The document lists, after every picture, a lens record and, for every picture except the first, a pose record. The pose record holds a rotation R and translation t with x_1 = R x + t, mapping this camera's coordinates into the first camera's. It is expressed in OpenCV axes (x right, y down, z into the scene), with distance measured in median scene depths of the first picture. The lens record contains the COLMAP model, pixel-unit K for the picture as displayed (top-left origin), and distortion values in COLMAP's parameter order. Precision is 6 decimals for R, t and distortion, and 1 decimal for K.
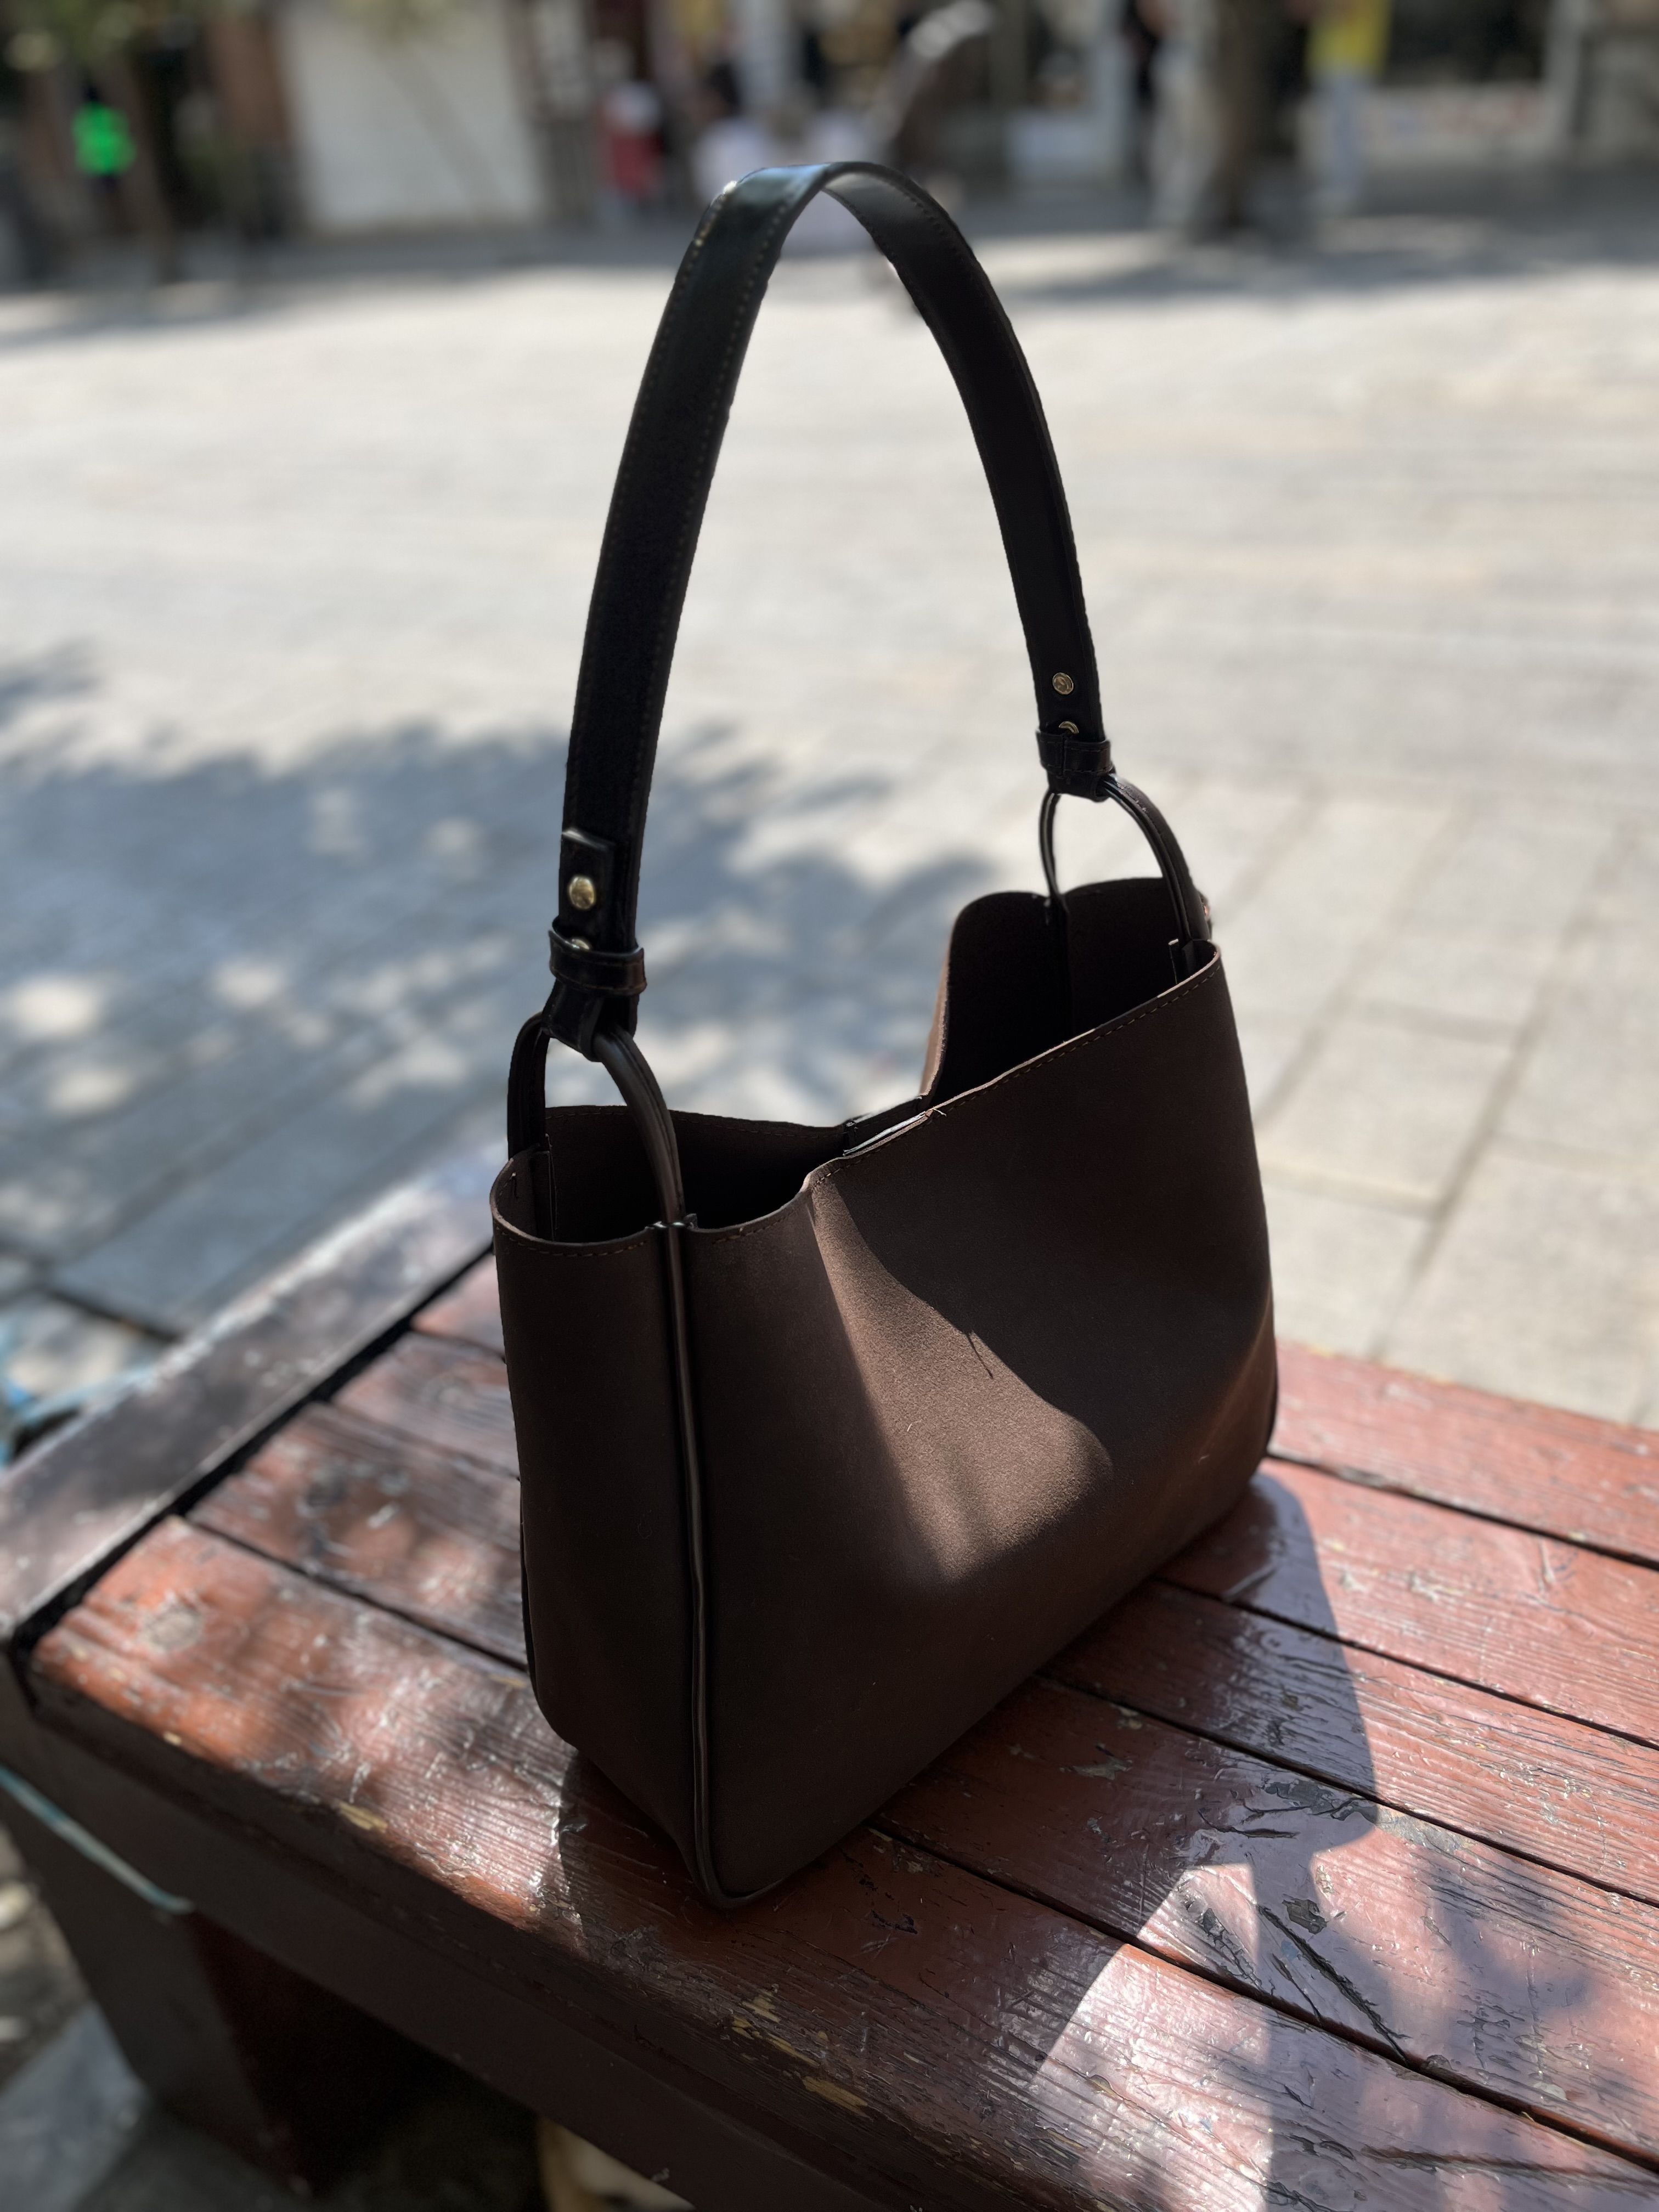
lens RADIAL K [[1663.0, 0, 829.5], [0, 1663.0, 1106.0], [0, 0, 1]] dist [-0.001488, -0.003706]
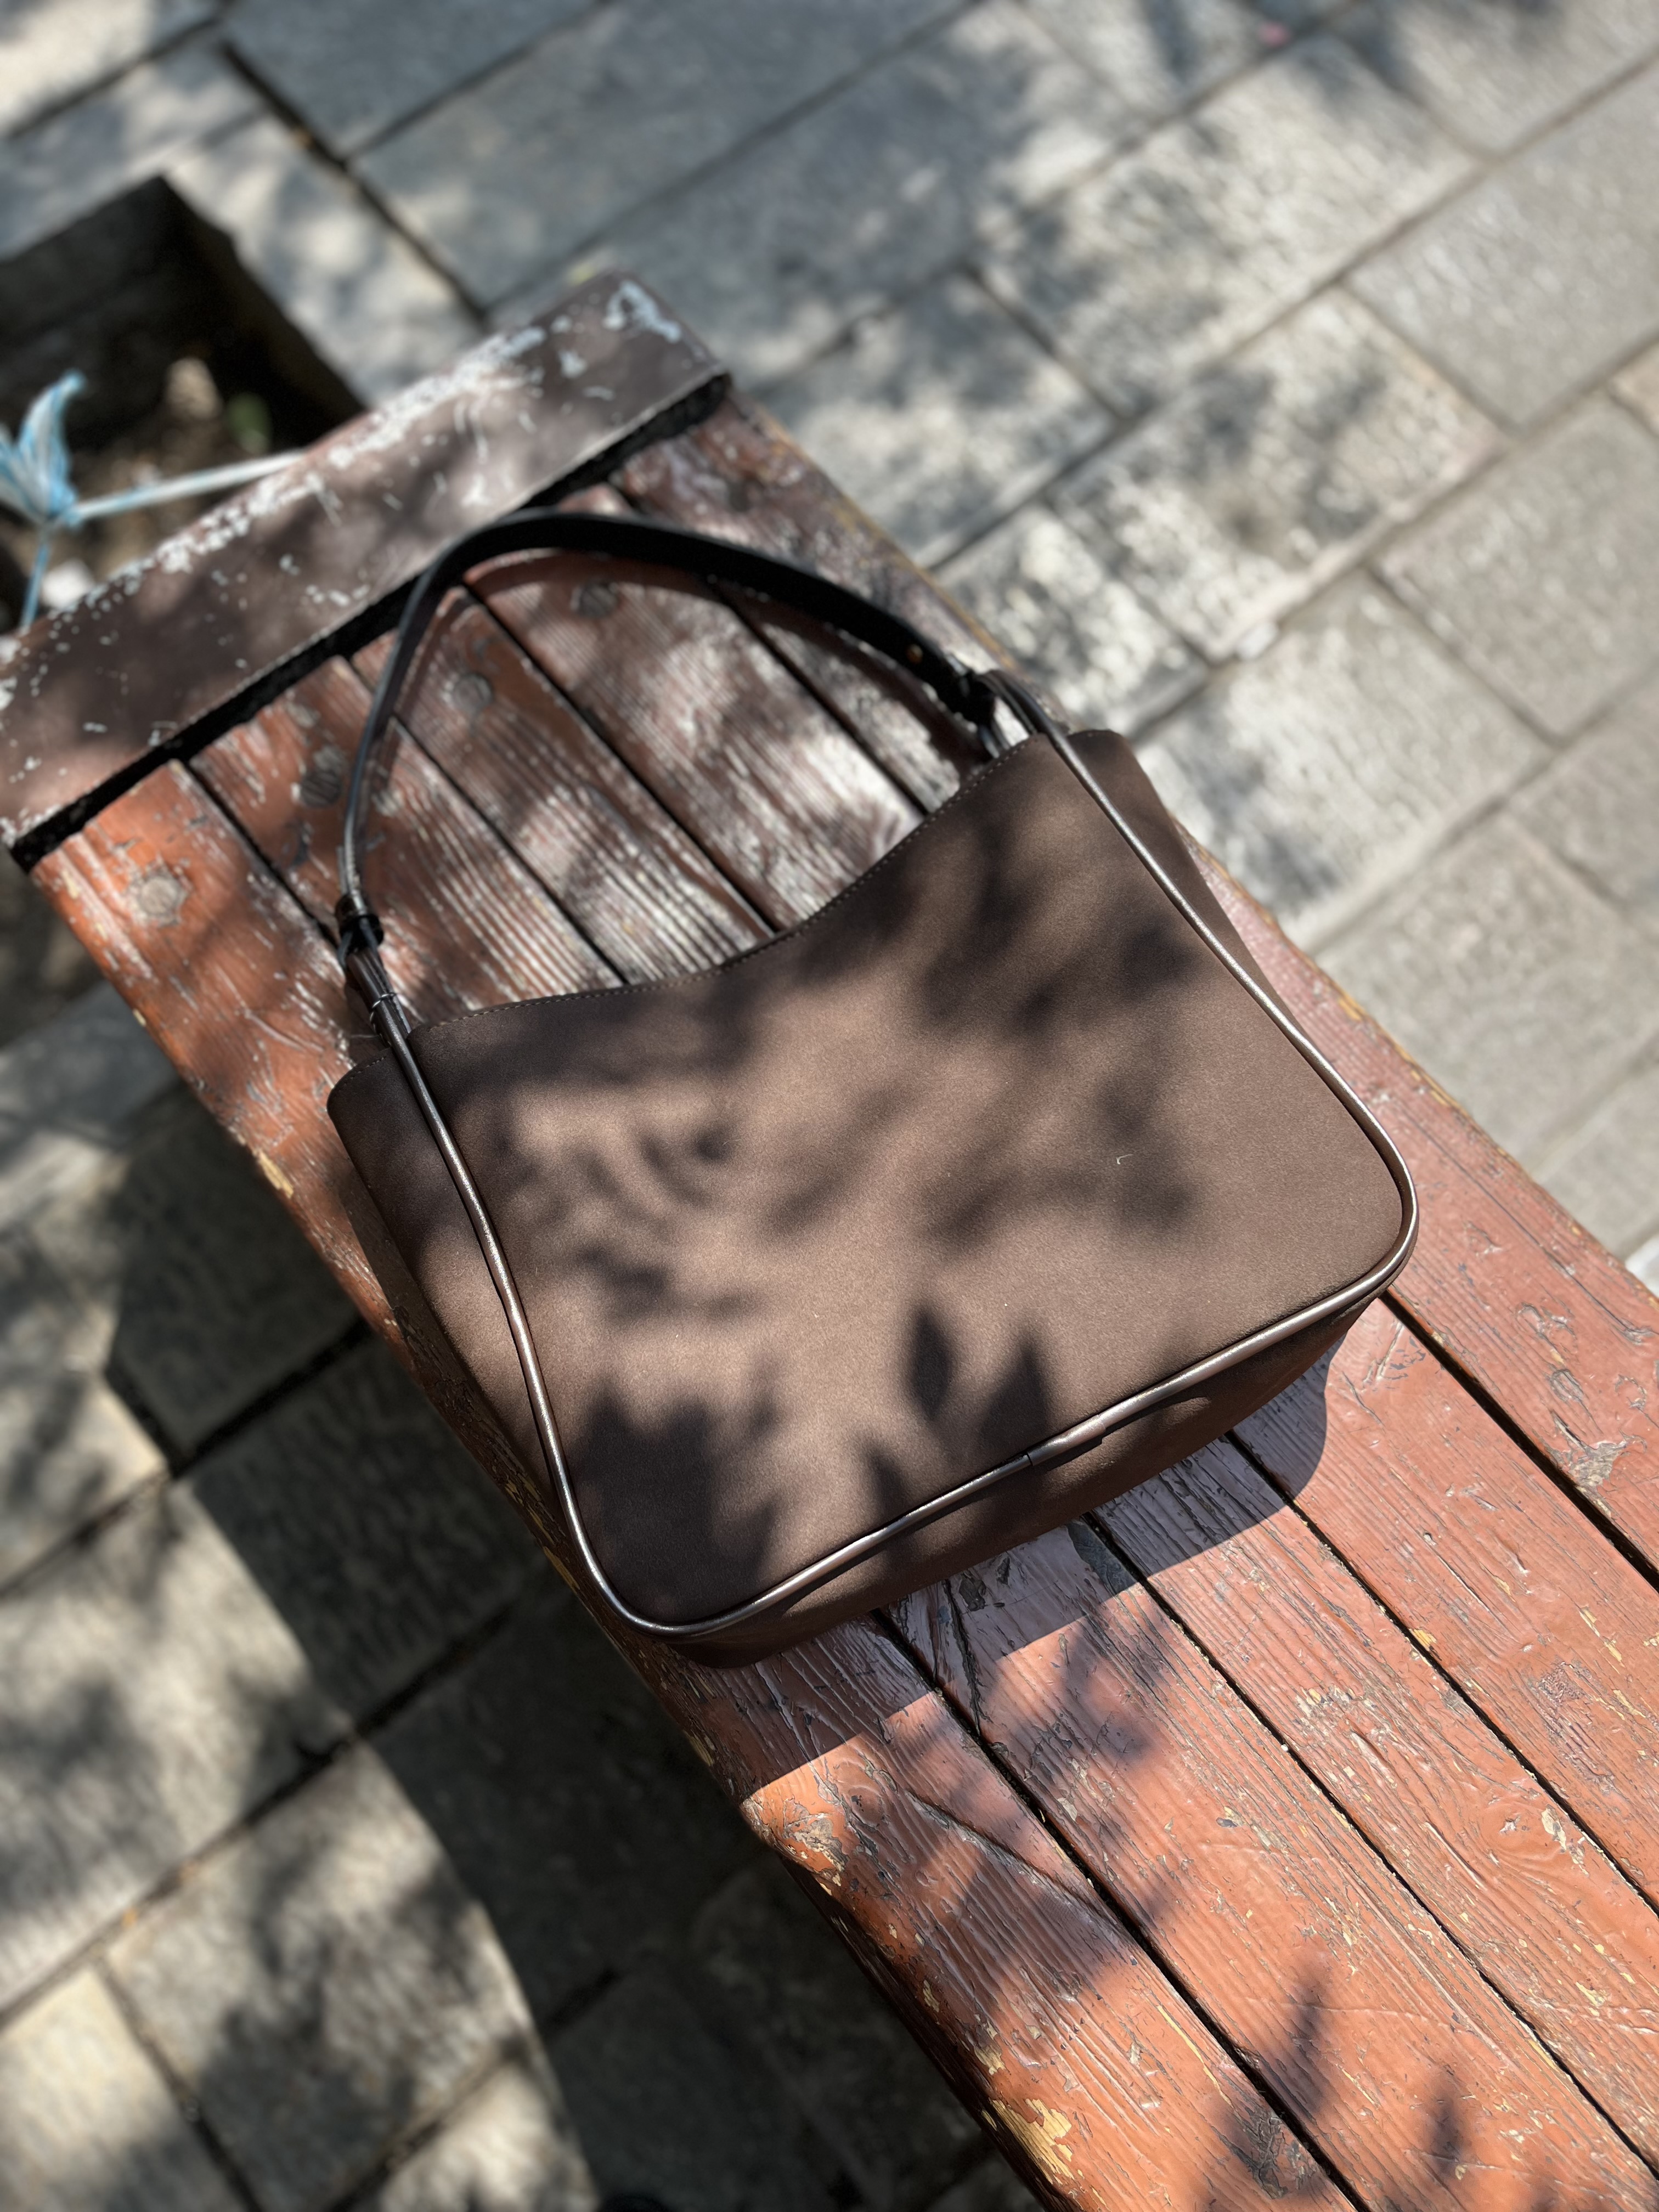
lens RADIAL K [[1663.0, 0, 829.5], [0, 1663.0, 1106.0], [0, 0, 1]] dist [-0.001488, -0.003706]
pose [[0.942569, 0.332823, -0.028141, 0.087768], [-0.221184, 0.685090, 0.694067, -0.447847], [0.250281, -0.647982, 0.719360, 0.281260]]
